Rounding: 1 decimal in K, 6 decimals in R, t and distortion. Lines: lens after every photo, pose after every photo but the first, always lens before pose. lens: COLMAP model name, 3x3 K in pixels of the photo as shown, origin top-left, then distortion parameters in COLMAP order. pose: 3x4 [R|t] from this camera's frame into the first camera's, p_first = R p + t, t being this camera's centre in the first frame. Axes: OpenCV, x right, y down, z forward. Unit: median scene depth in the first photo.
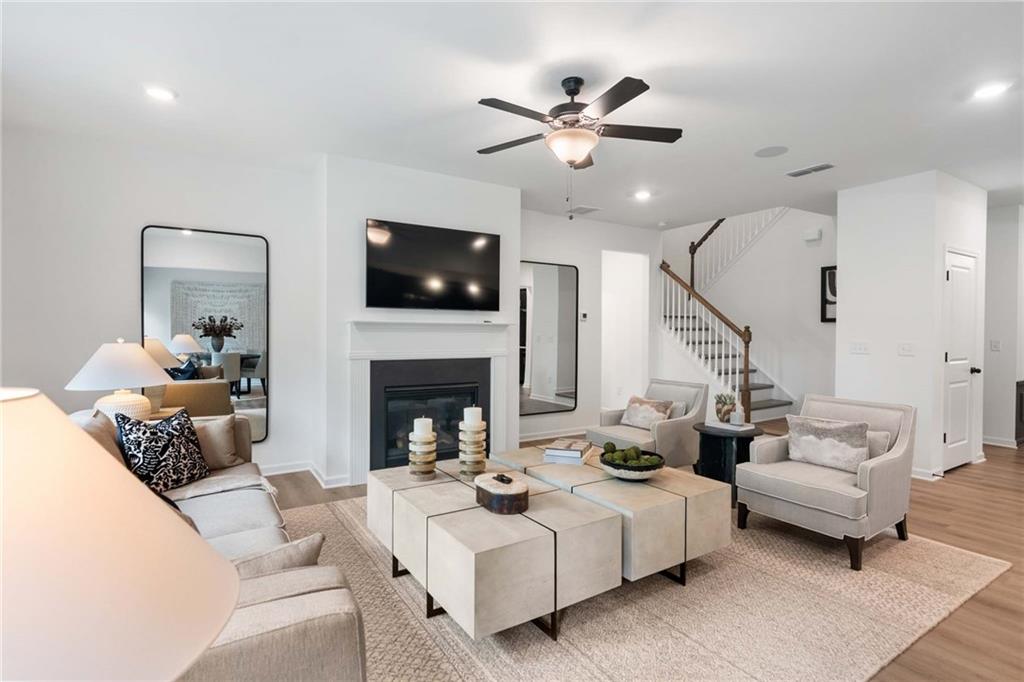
lens RADIAL K [[499.1, 0, 511.1], [0, 499.1, 343.3], [0, 0, 1]] dist [-0.002743, 0.002090]
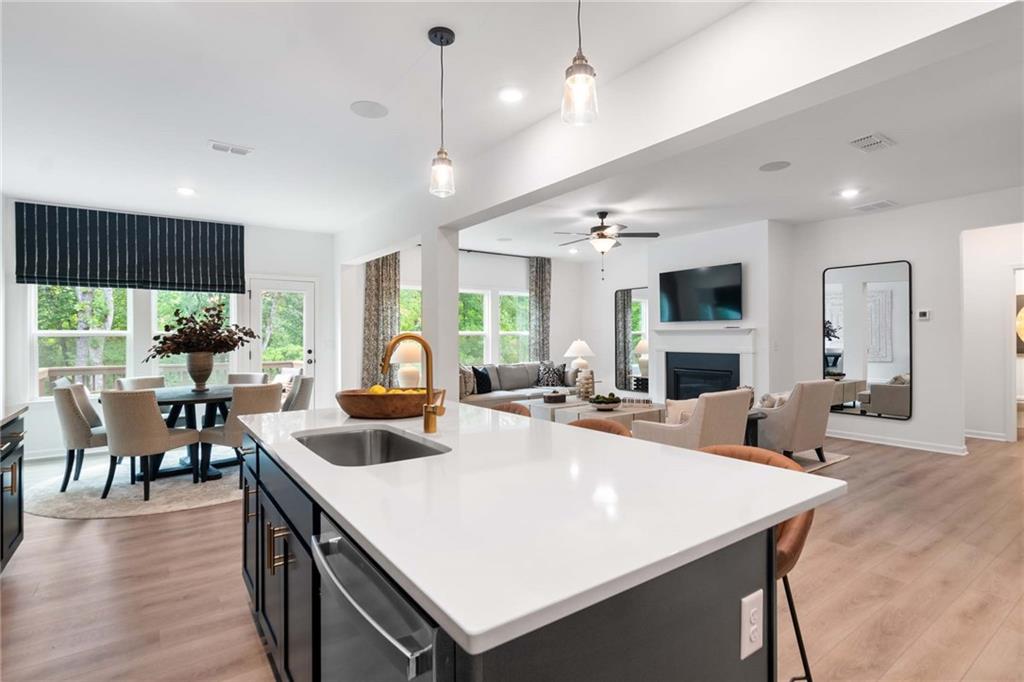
lens RADIAL K [[499.1, 0, 513.4], [0, 499.1, 338.3], [0, 0, 1]] dist [-0.002743, 0.002090]
pose [[0.069428, -0.002484, -0.997584, 1.551893], [-0.015543, 0.999873, -0.003571, 0.001428], [0.997466, 0.015754, 0.069380, 0.362700]]
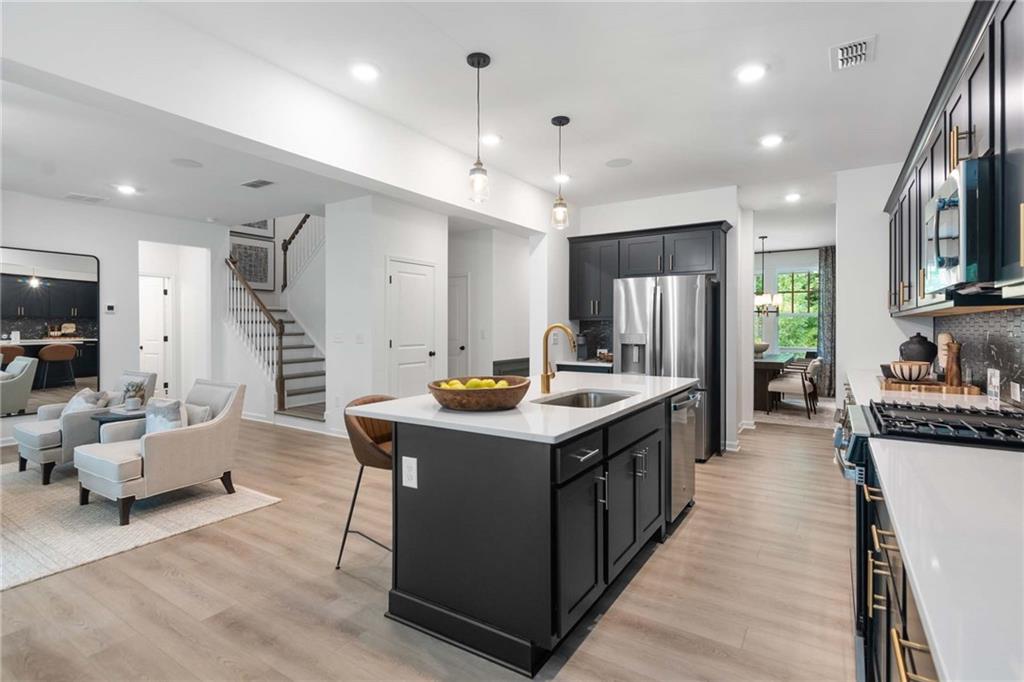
lens RADIAL K [[499.1, 0, 516.4], [0, 499.1, 330.4], [0, 0, 1]] dist [-0.002743, 0.002090]
pose [[0.901671, -0.007020, 0.432366, 0.698953], [0.012524, 0.999873, -0.009885, 0.011756], [-0.432241, 0.014328, 0.901644, -0.322419]]
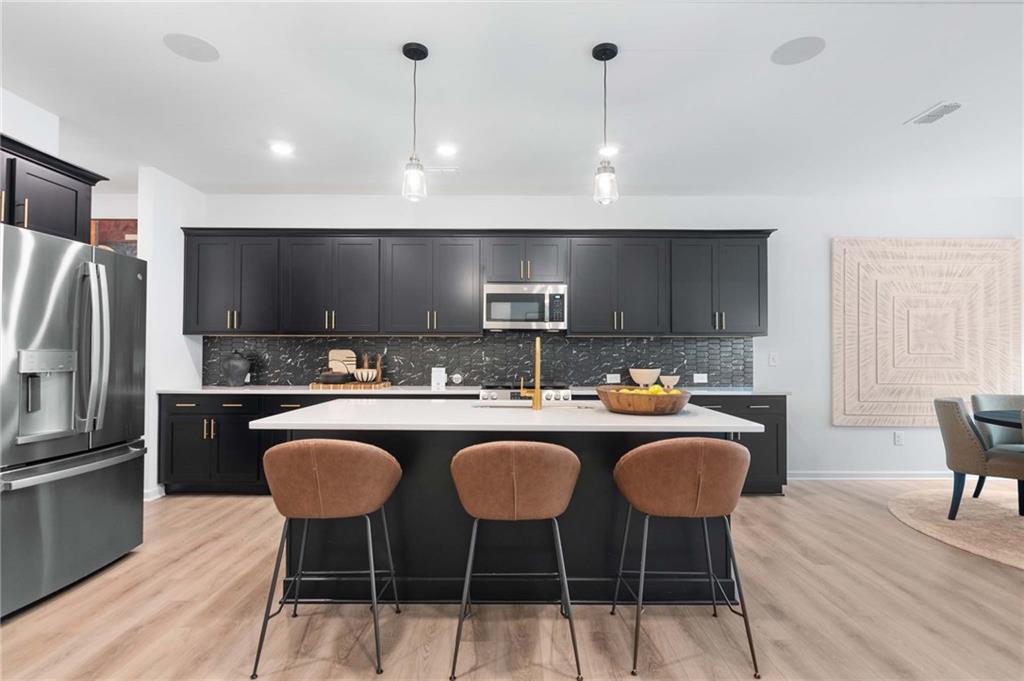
lens RADIAL K [[499.1, 0, 510.5], [0, 499.1, 344.2], [0, 0, 1]] dist [-0.002743, 0.002090]
pose [[-0.847177, 0.004108, 0.531295, 0.716282], [0.004295, 0.999990, -0.000883, 0.006607], [-0.531293, 0.001534, -0.847187, 0.908702]]
